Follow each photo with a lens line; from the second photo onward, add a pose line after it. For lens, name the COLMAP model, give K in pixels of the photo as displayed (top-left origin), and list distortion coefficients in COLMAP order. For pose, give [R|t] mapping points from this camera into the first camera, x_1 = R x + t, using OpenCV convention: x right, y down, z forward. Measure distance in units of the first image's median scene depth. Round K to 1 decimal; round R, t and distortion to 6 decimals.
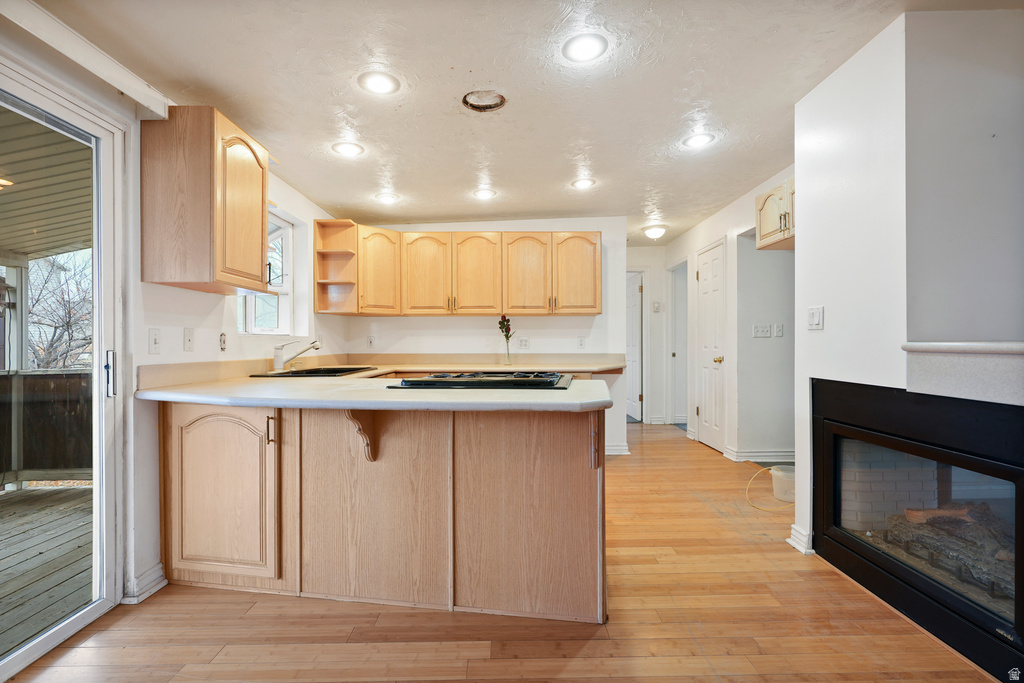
lens RADIAL K [[472.9, 0, 514.4], [0, 472.9, 345.9], [0, 0, 1]] dist [-0.012541, 0.006020]
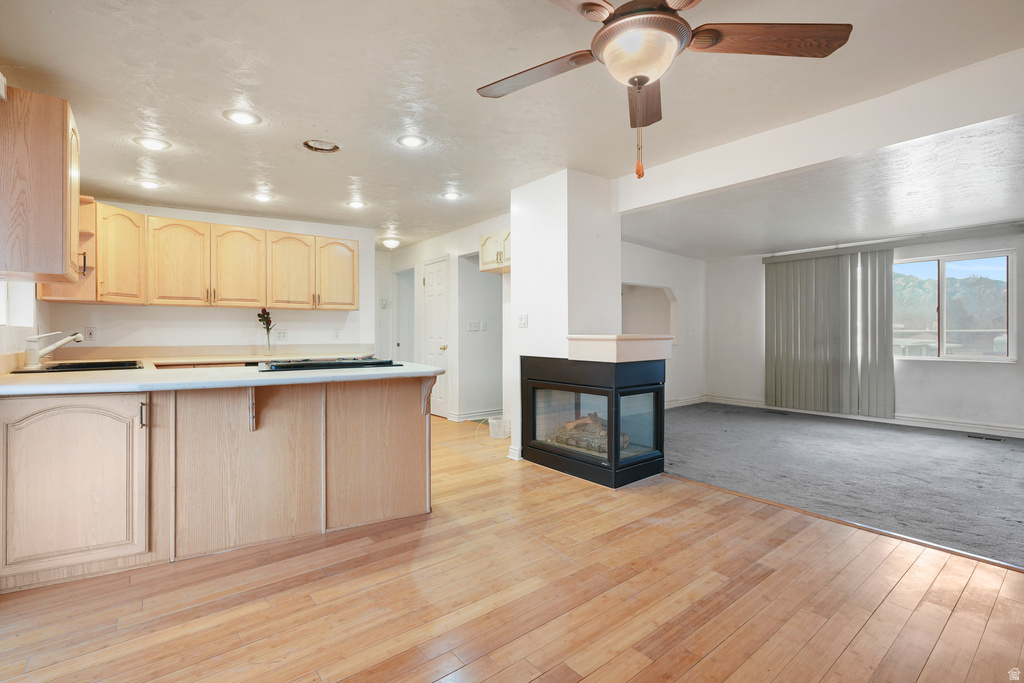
lens RADIAL K [[472.9, 0, 519.9], [0, 472.9, 335.2], [0, 0, 1]] dist [-0.012541, 0.006020]
pose [[0.783347, 0.000001, 0.621585, -0.437602], [0.002935, 0.999989, -0.003699, 0.000648], [-0.621578, 0.004722, 0.783338, -0.336246]]
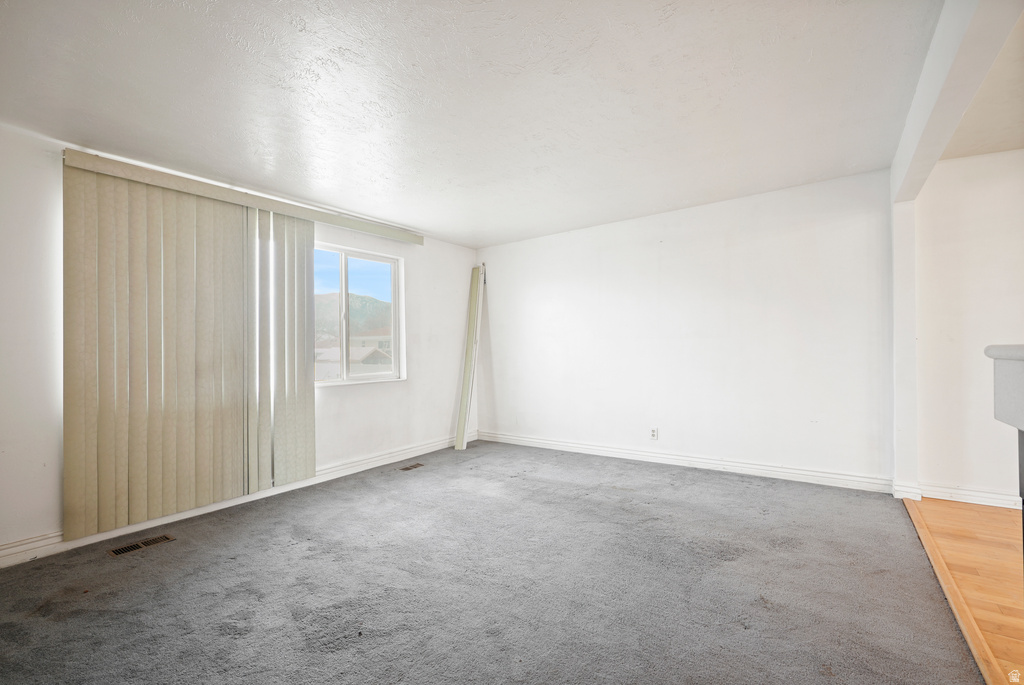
lens RADIAL K [[472.9, 0, 513.8], [0, 472.9, 343.0], [0, 0, 1]] dist [-0.012541, 0.006020]
pose [[-0.829490, 0.015253, 0.558314, 1.094469], [0.019034, 0.999818, 0.000963, -0.022625], [-0.558198, 0.011426, -0.829629, 1.304965]]
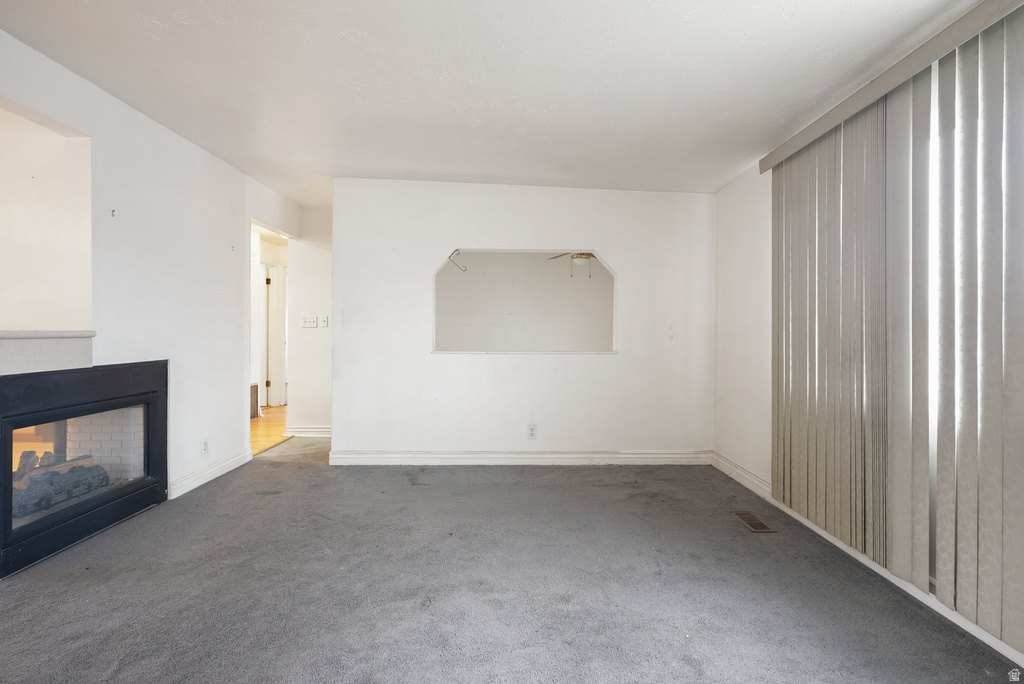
lens RADIAL K [[472.9, 0, 514.6], [0, 472.9, 335.1], [0, 0, 1]] dist [-0.012541, 0.006020]
pose [[0.999980, 0.006001, -0.002062, 1.867785], [-0.006006, 0.999979, -0.002455, 0.001369], [0.002048, 0.002467, 0.999995, -0.259612]]
